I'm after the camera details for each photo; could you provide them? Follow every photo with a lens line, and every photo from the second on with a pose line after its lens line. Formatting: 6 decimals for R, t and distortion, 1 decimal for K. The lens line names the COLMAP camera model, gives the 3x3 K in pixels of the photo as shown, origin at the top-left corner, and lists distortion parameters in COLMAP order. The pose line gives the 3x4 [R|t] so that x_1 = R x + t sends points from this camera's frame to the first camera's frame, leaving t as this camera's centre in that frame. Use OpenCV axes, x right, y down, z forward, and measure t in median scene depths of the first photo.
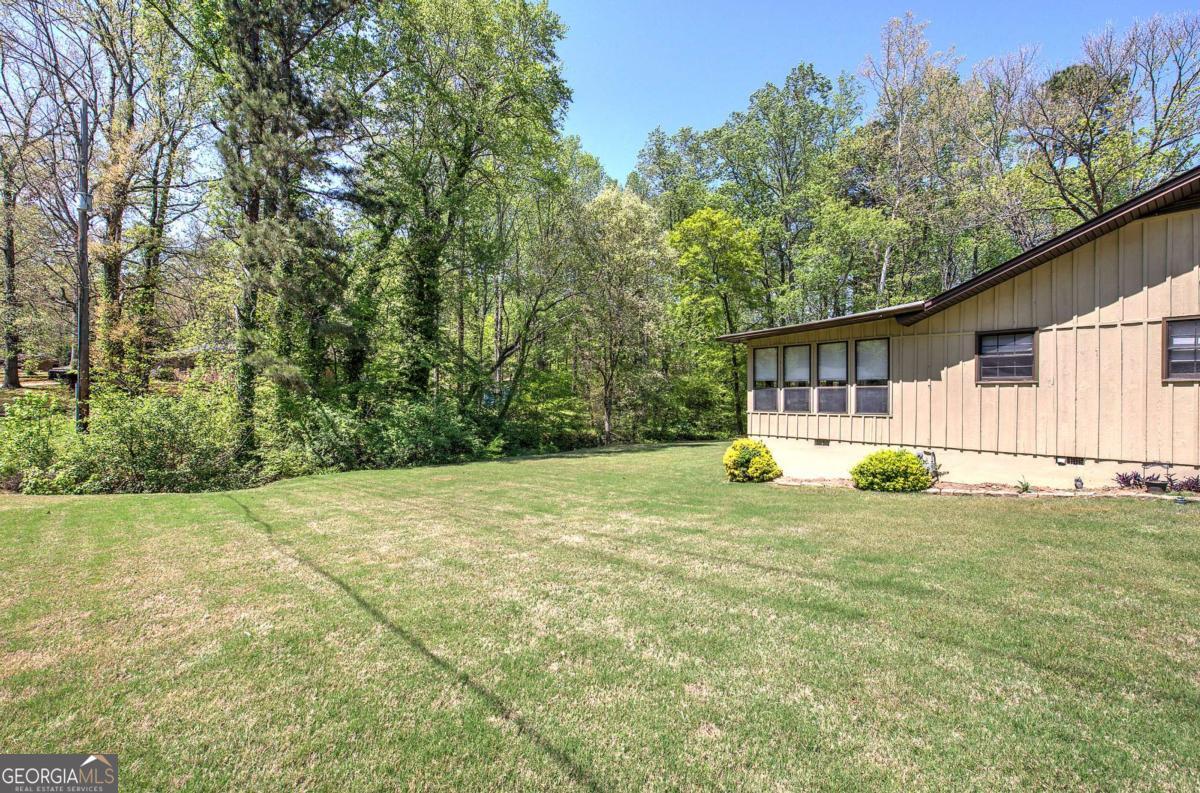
lens RADIAL K [[513.9, 0, 600.1], [0, 513.9, 398.4], [0, 0, 1]] dist [-0.000040, 0.000665]
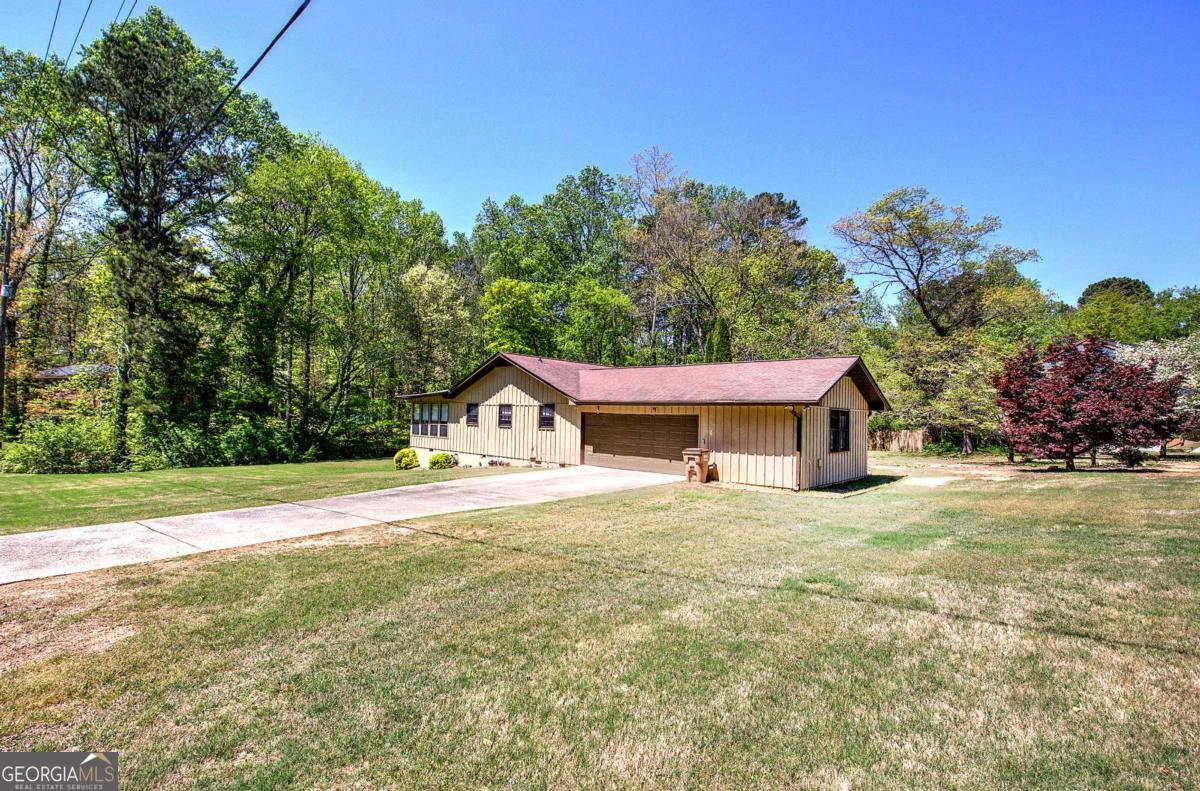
lens RADIAL K [[543.1, 0, 600.0], [0, 543.1, 395.5], [0, 0, 1]] dist [-0.000804, -0.000555]
pose [[0.988824, 0.017844, 0.148017, 0.497414], [-0.013096, 0.999370, -0.032992, -0.046776], [-0.148512, 0.030685, 0.988434, -0.835863]]
